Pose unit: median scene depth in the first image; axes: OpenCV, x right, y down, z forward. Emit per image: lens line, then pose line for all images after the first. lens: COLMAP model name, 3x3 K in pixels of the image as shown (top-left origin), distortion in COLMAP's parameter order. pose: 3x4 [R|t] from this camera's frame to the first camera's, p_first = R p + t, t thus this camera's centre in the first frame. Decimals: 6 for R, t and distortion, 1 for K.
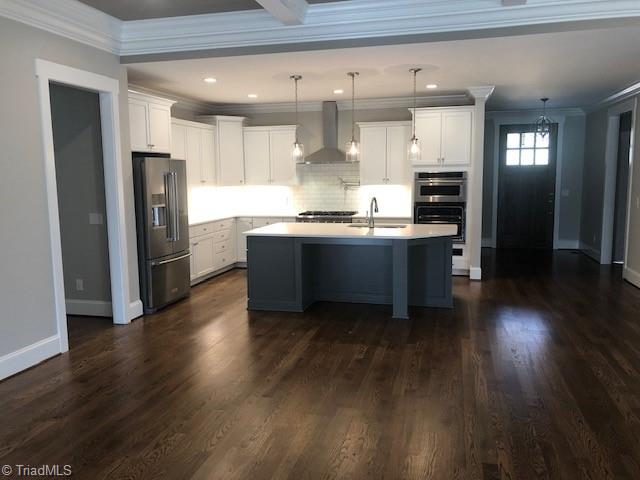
lens RADIAL K [[519.1, 0, 317.7], [0, 519.1, 237.5], [0, 0, 1]] dist [0.004589, 0.003034]
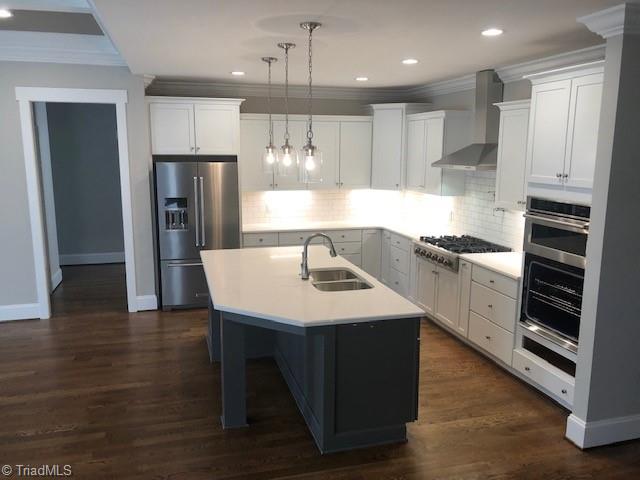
lens RADIAL K [[519.1, 0, 317.7], [0, 519.1, 237.5], [0, 0, 1]] dist [0.004589, 0.003034]
pose [[0.507085, 0.161637, -0.846604, 0.667581], [-0.118362, 0.986011, 0.117358, -0.151361], [0.853730, 0.040695, 0.519123, 0.682819]]
